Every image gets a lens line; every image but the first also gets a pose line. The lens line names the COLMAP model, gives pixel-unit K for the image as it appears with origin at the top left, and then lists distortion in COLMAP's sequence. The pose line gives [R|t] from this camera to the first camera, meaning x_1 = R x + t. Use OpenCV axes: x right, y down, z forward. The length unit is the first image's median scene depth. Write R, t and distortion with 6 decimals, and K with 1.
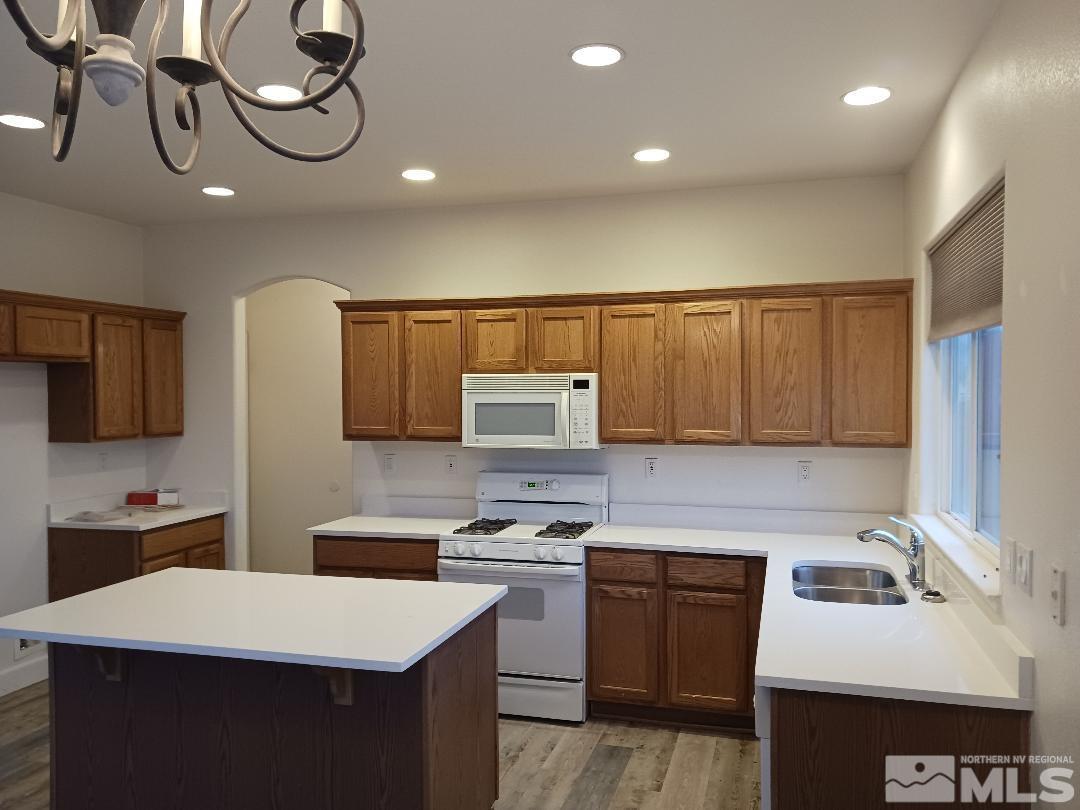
lens RADIAL K [[832.5, 0, 550.8], [0, 832.5, 408.3], [0, 0, 1]] dist [0.042541, -0.040149]
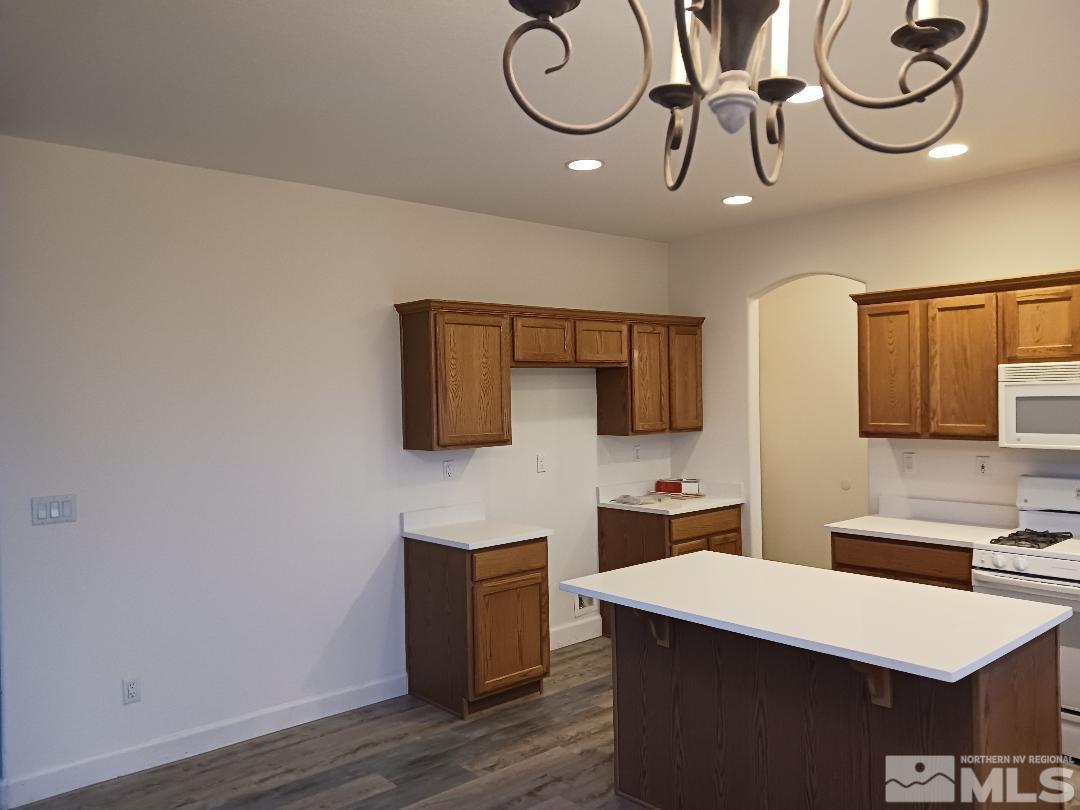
lens RADIAL K [[832.5, 0, 544.7], [0, 832.5, 402.1], [0, 0, 1]] dist [0.042541, -0.040149]
pose [[0.836111, -0.009349, -0.548481, -0.020698], [0.006177, 0.999952, -0.007628, 0.003023], [0.548526, 0.002990, 0.836128, -0.018500]]
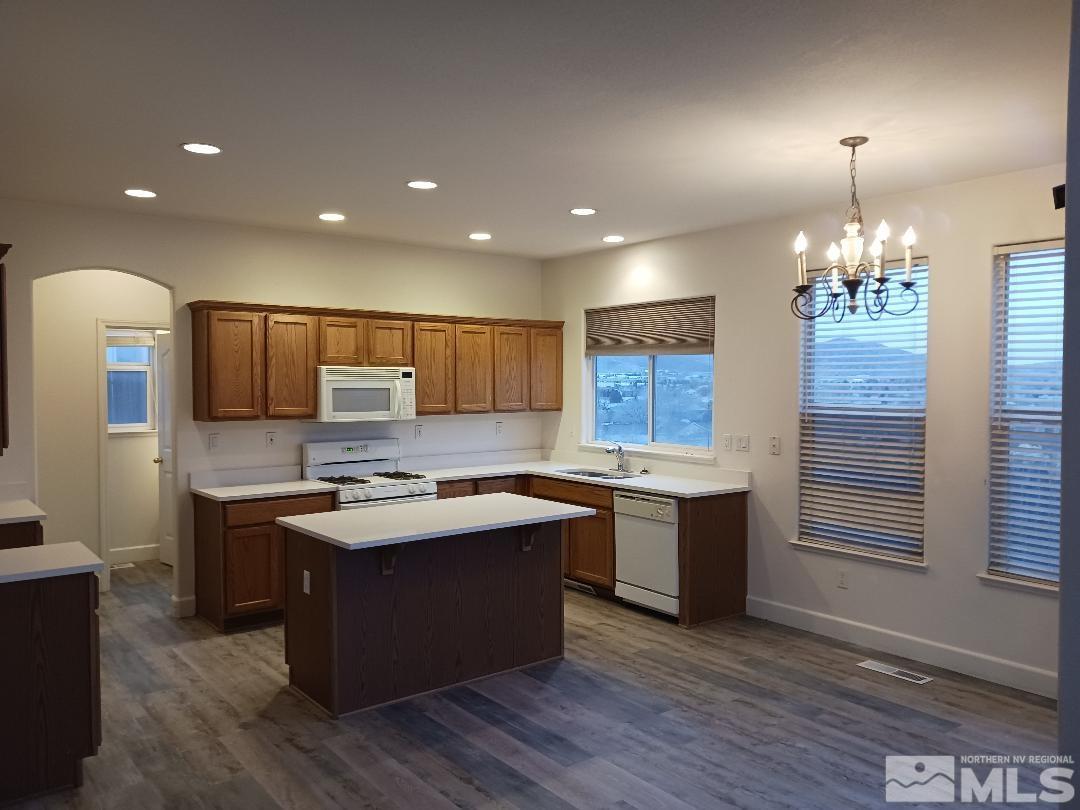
lens RADIAL K [[832.5, 0, 537.1], [0, 832.5, 406.9], [0, 0, 1]] dist [0.042541, -0.040149]
pose [[0.597548, -0.017439, 0.801644, -0.973481], [0.012547, 0.999844, 0.012398, 0.011335], [-0.801735, 0.002649, 0.597674, -0.053091]]
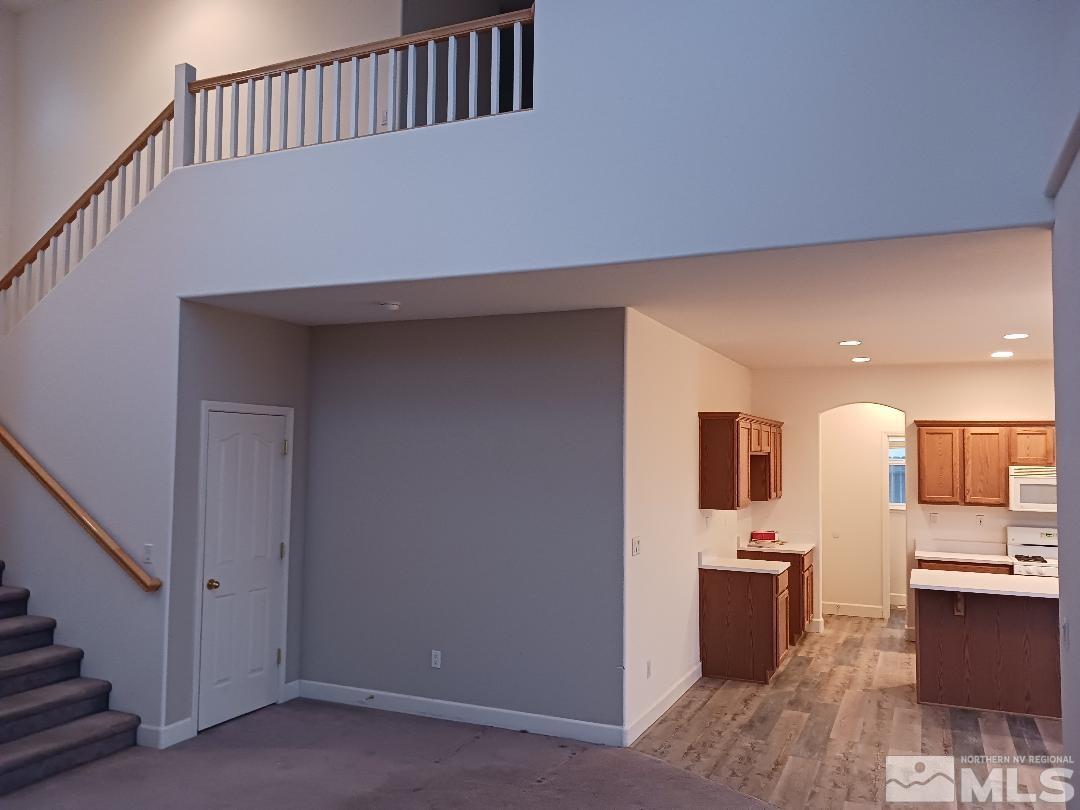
lens RADIAL K [[832.5, 0, 543.8], [0, 832.5, 411.8], [0, 0, 1]] dist [0.042541, -0.040149]
pose [[0.987344, 0.006215, -0.158471, -0.779676], [-0.017524, 0.997388, -0.070067, -0.015702], [0.157622, 0.071958, 0.984874, -0.833212]]
